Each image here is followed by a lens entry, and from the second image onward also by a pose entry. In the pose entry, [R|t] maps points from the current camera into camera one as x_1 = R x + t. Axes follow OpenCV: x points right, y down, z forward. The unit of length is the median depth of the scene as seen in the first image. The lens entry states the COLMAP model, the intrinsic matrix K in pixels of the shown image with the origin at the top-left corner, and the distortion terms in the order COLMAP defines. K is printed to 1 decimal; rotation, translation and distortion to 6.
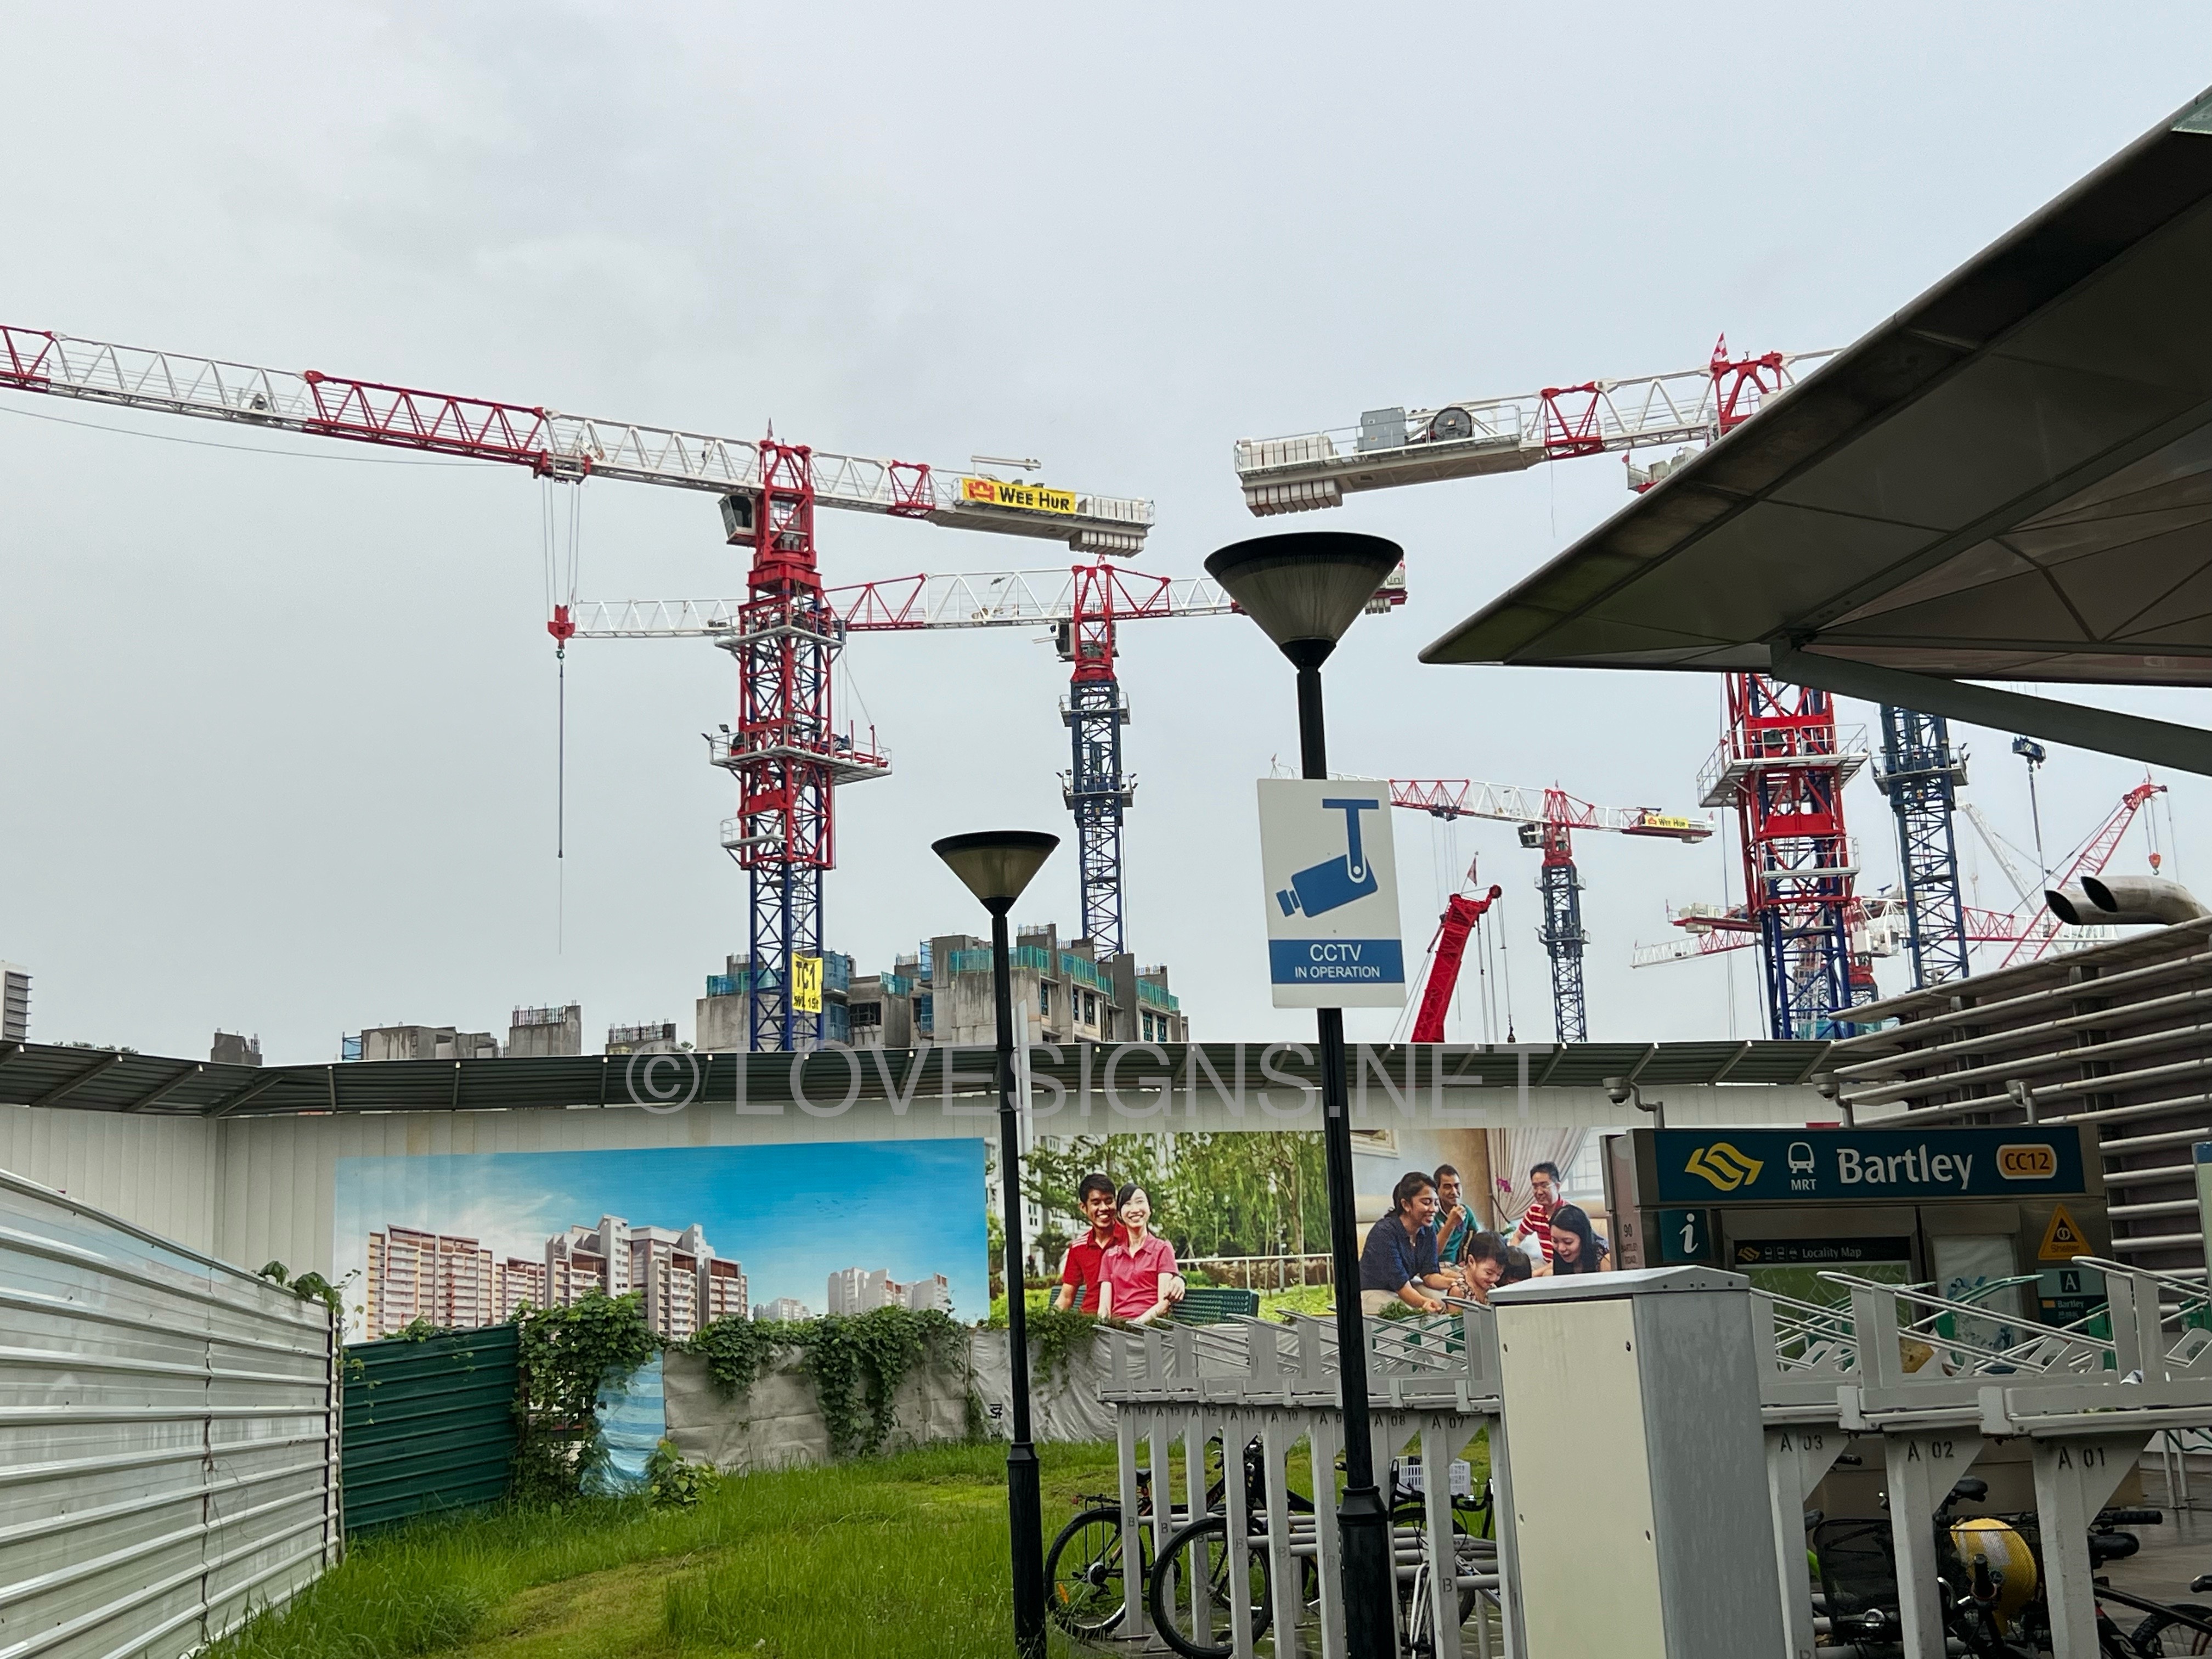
lens RADIAL K [[2590.5, 0, 1106.0], [0, 2590.5, 829.5], [0, 0, 1]] dist [0.170918, -0.015498]
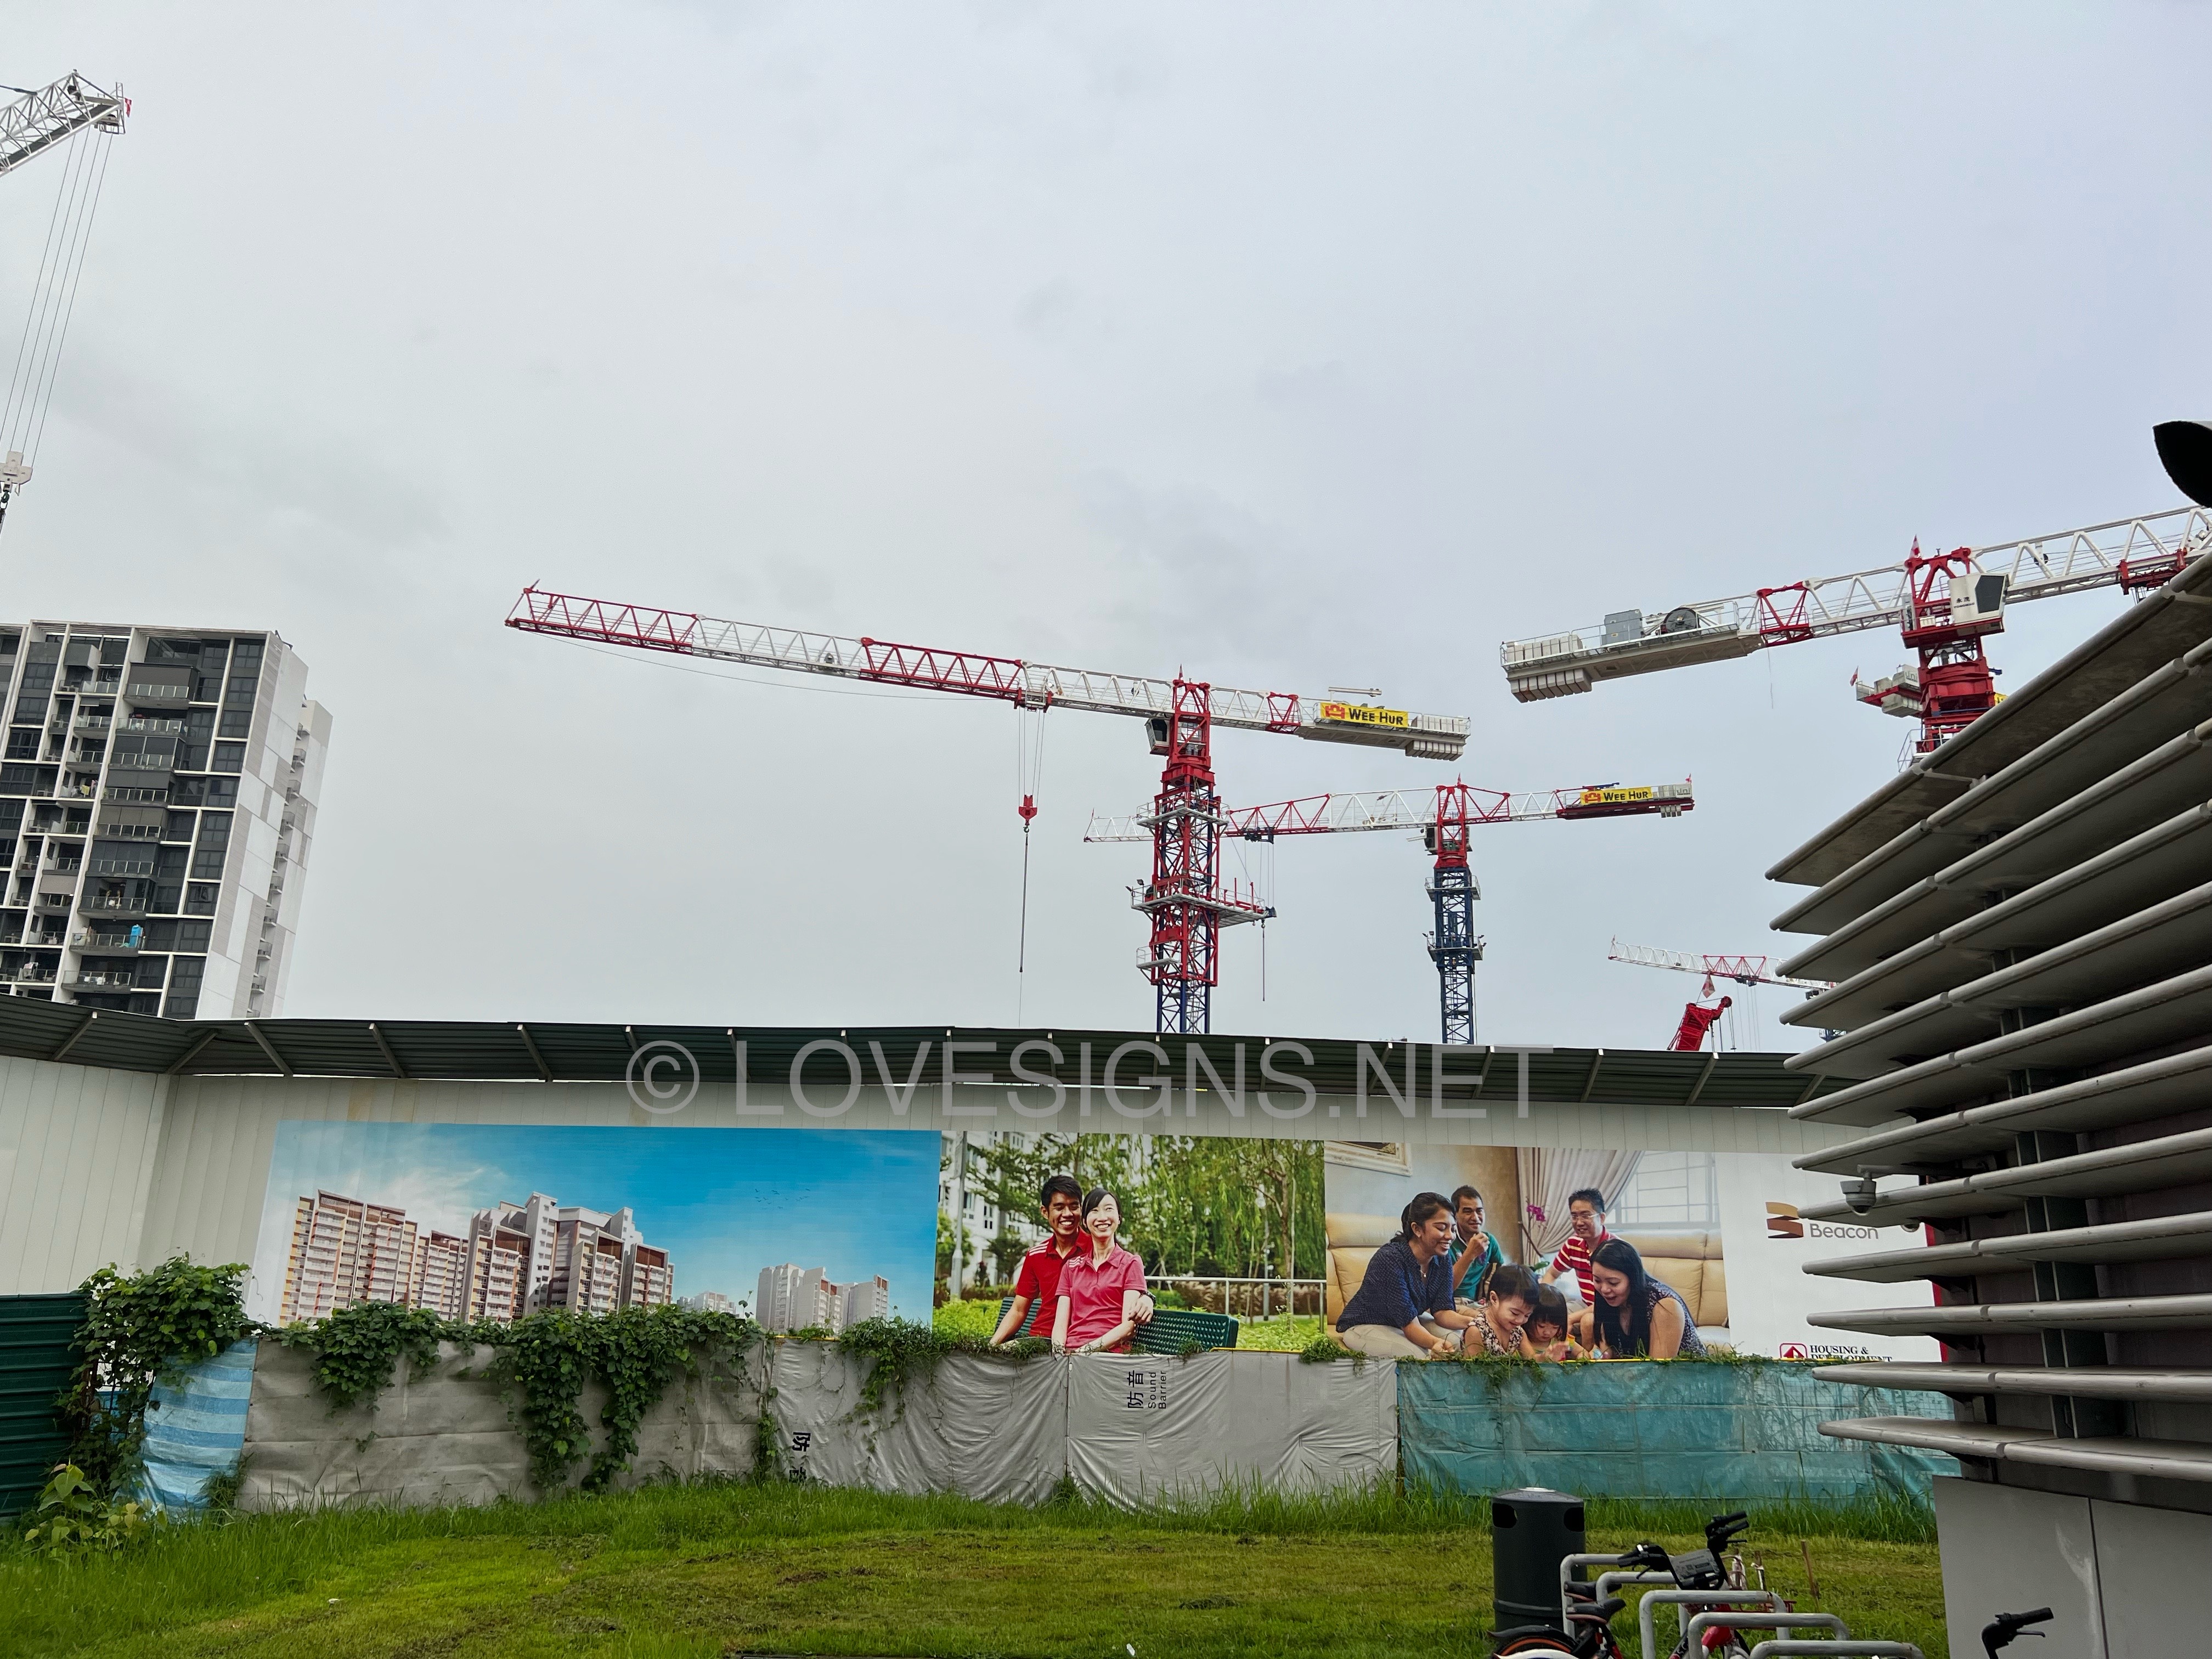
lens RADIAL K [[1666.1, 0, 1092.9], [0, 1666.1, 840.9], [0, 0, 1]] dist [0.084496, -0.091108]
pose [[0.967415, -0.008159, -0.253063, 0.153254], [-0.016467, 0.995337, -0.095041, 0.068437], [0.252659, 0.096111, 0.962770, 0.408778]]
